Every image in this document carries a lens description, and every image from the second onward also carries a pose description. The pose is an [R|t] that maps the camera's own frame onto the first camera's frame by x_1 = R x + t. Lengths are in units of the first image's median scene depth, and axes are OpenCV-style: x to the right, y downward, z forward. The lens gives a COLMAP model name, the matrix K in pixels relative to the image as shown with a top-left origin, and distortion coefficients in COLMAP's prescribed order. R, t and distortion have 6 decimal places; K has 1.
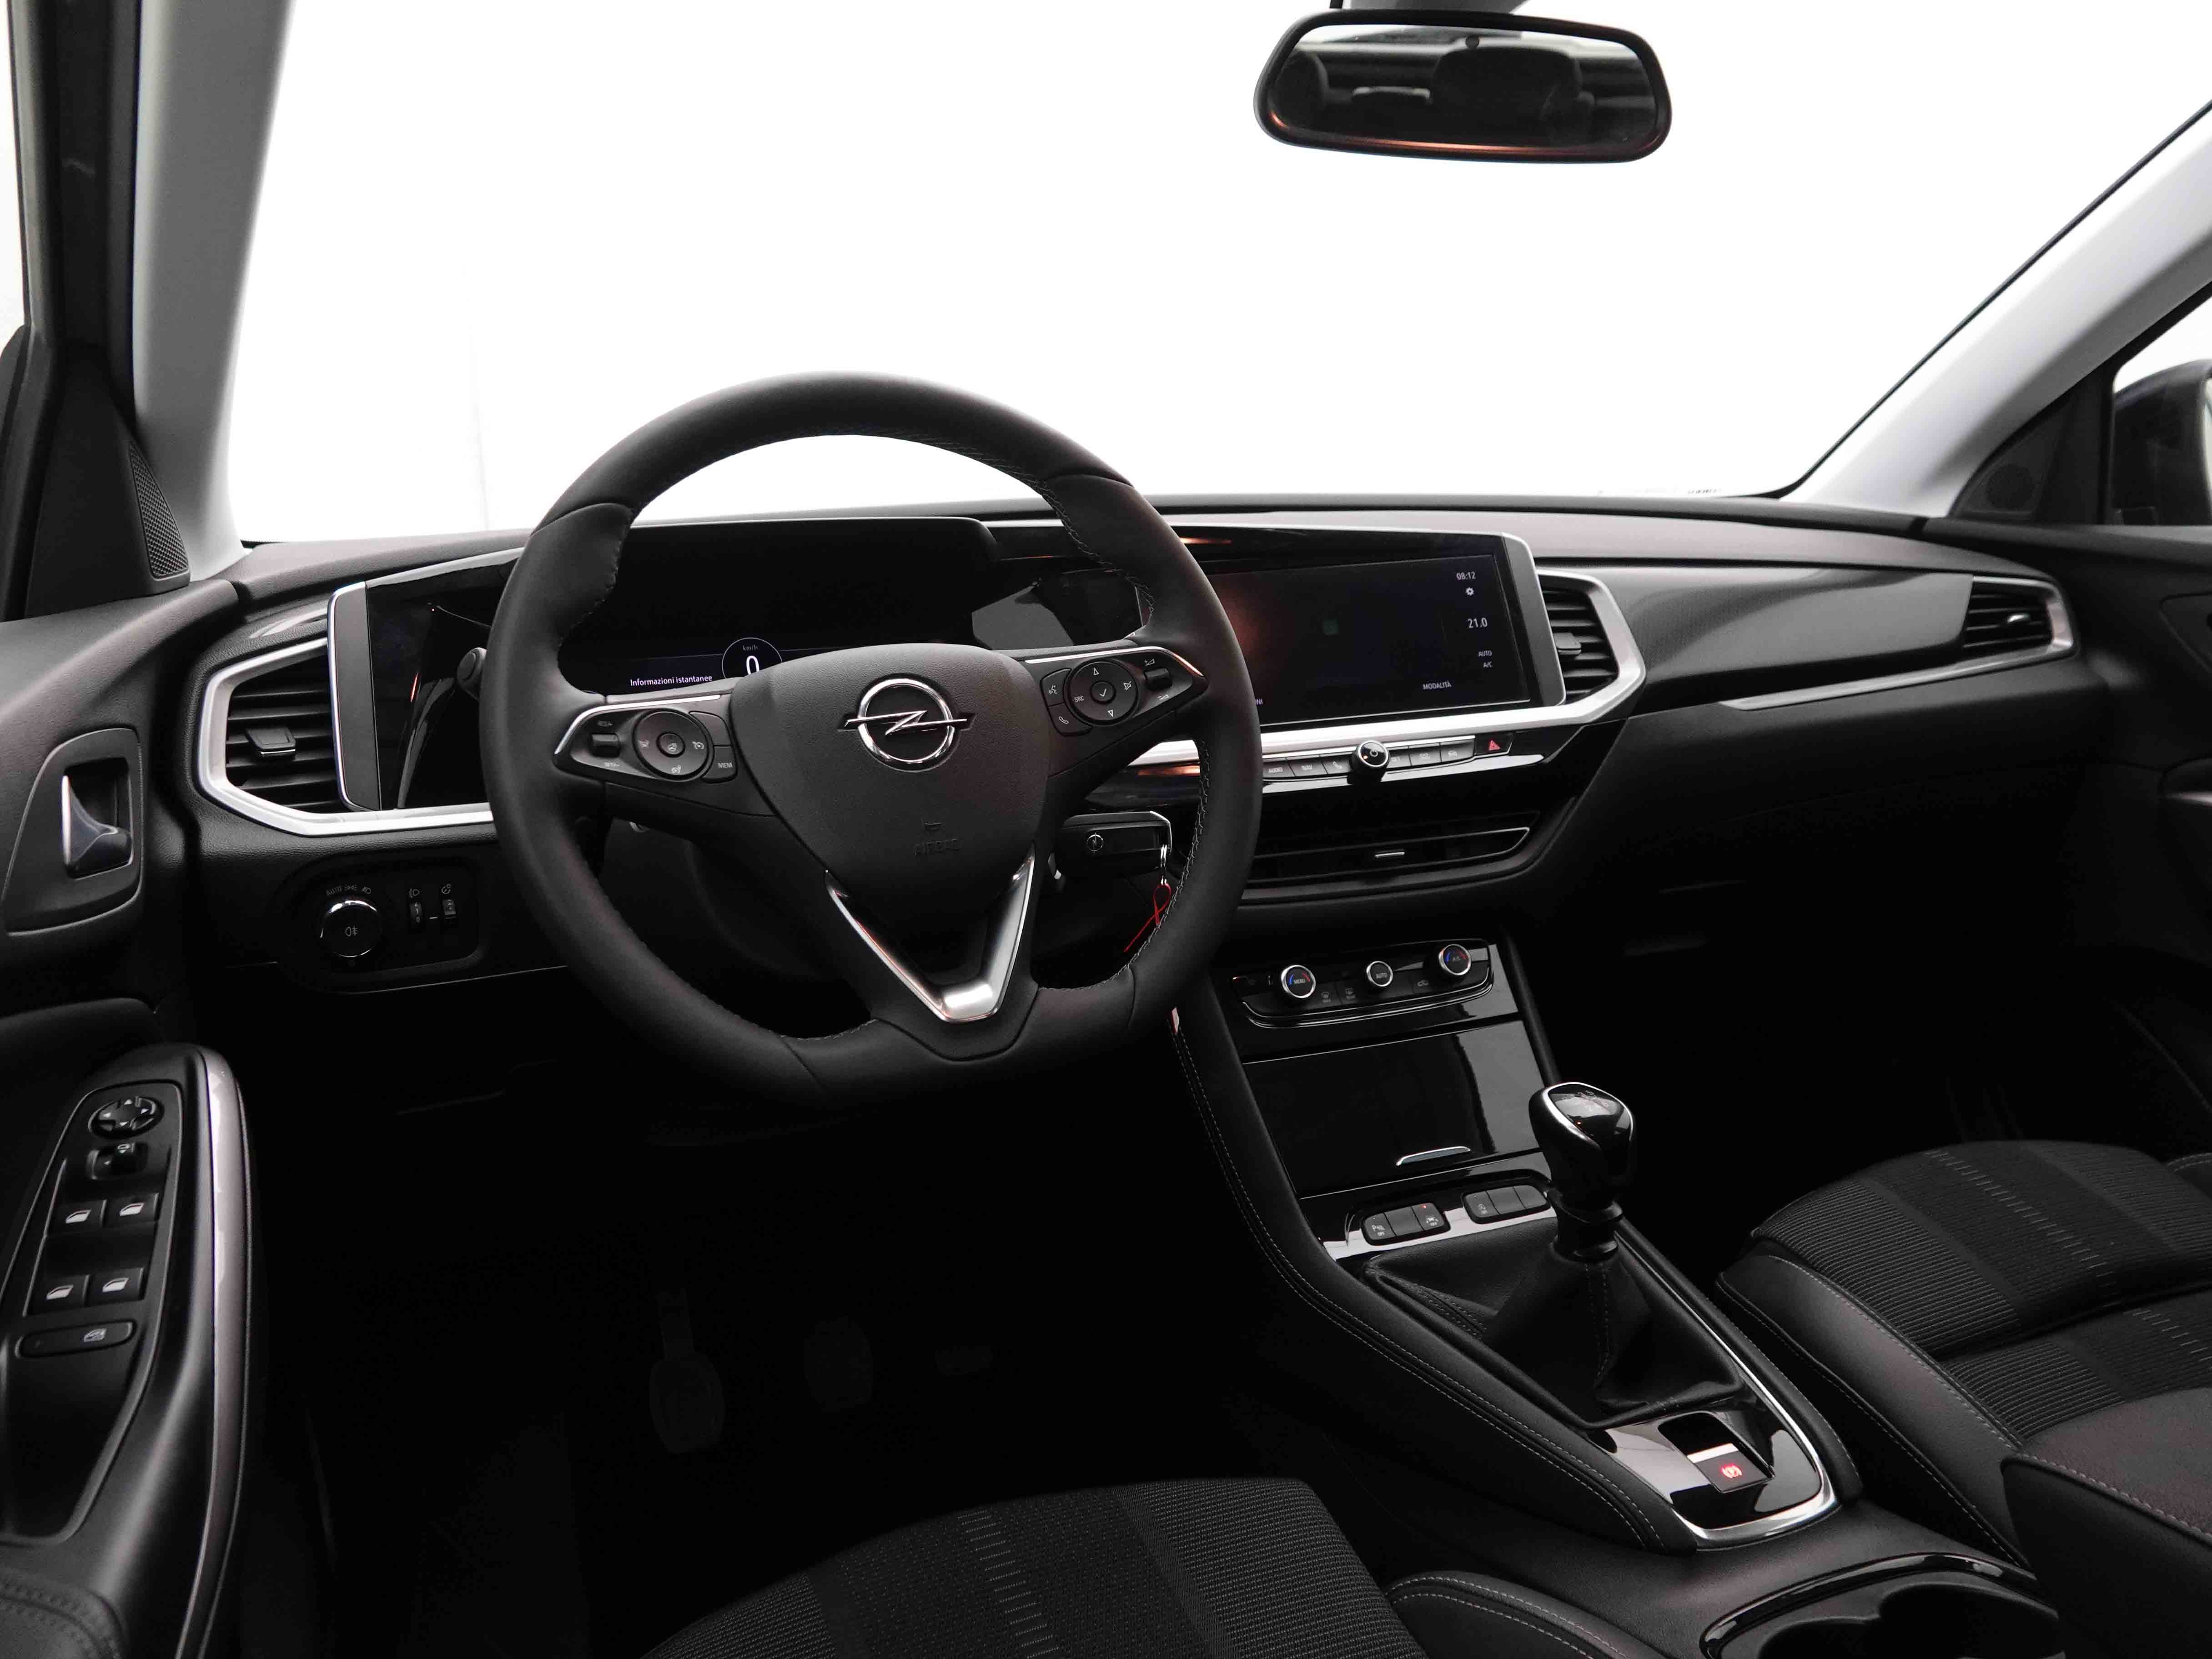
lens RADIAL K [[1751.8, 0, 1112.8], [0, 1751.8, 830.0], [0, 0, 1]] dist [0.000962, 0.009389]
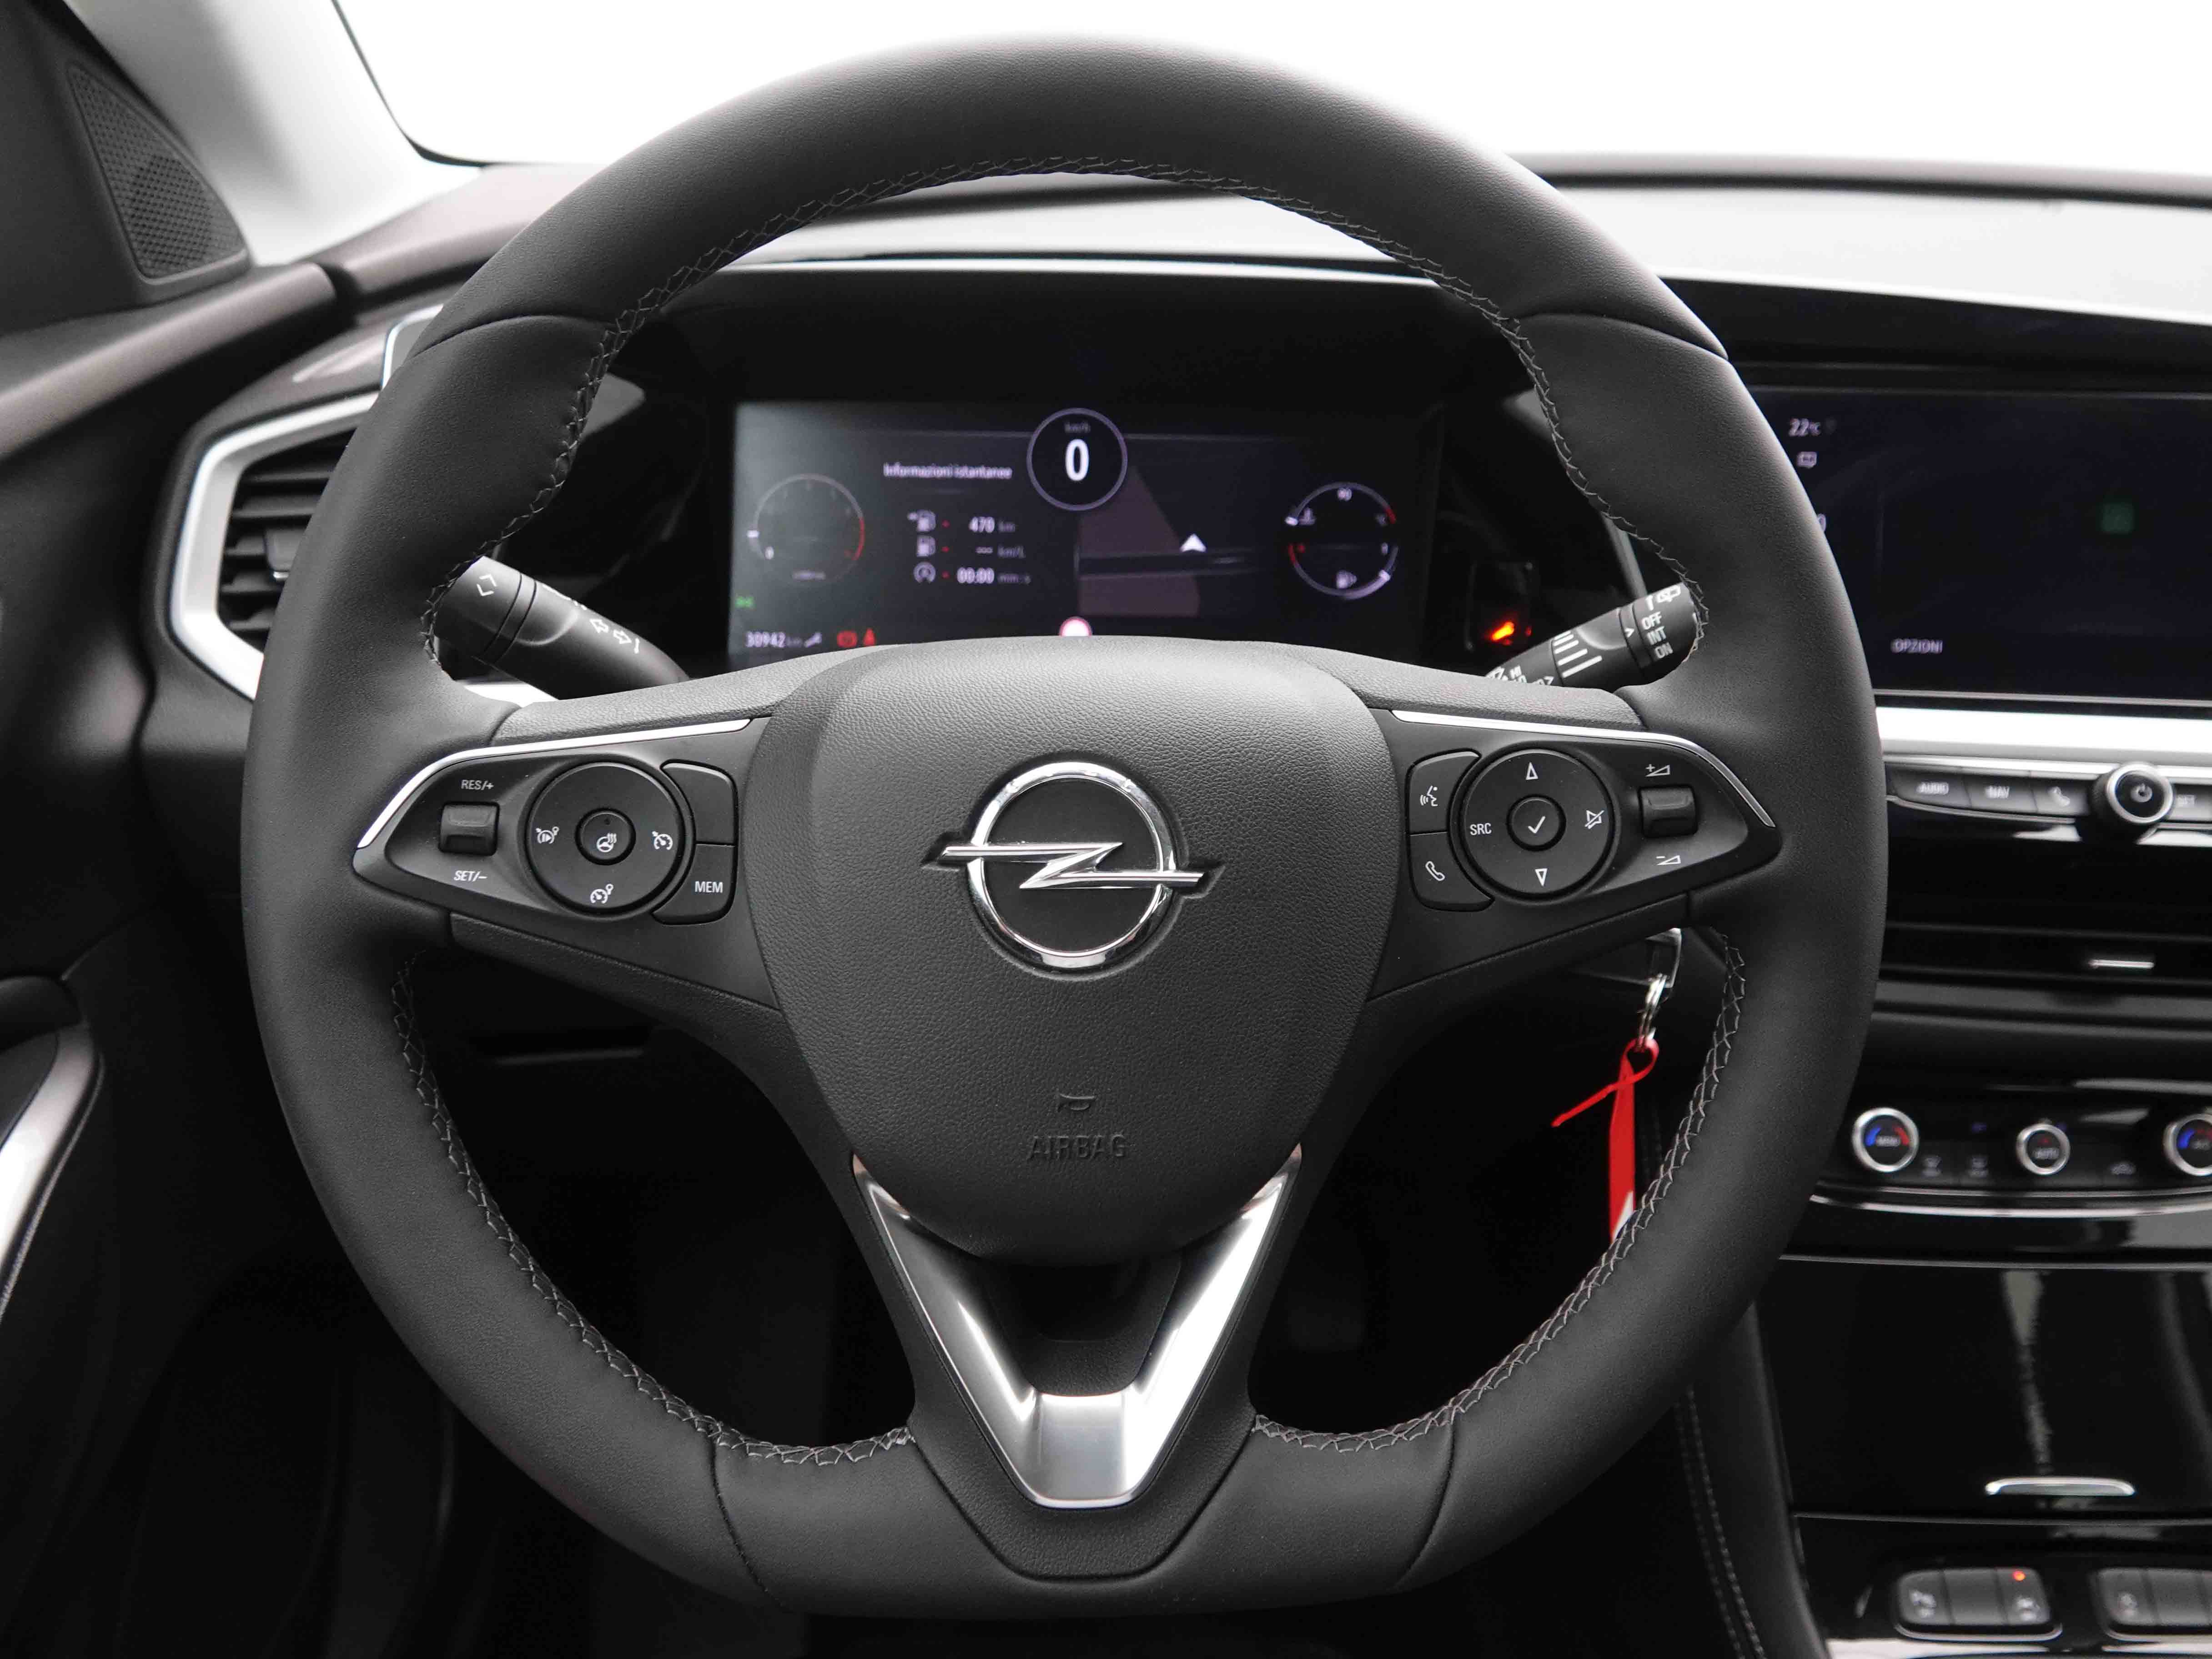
lens RADIAL K [[1751.8, 0, 1102.8], [0, 1751.8, 835.1], [0, 0, 1]] dist [0.000962, 0.009389]
pose [[0.926439, 0.211595, -0.311350, 0.032507], [-0.127378, 0.954494, 0.269660, -0.183552], [0.354240, -0.210164, 0.911233, 0.536861]]
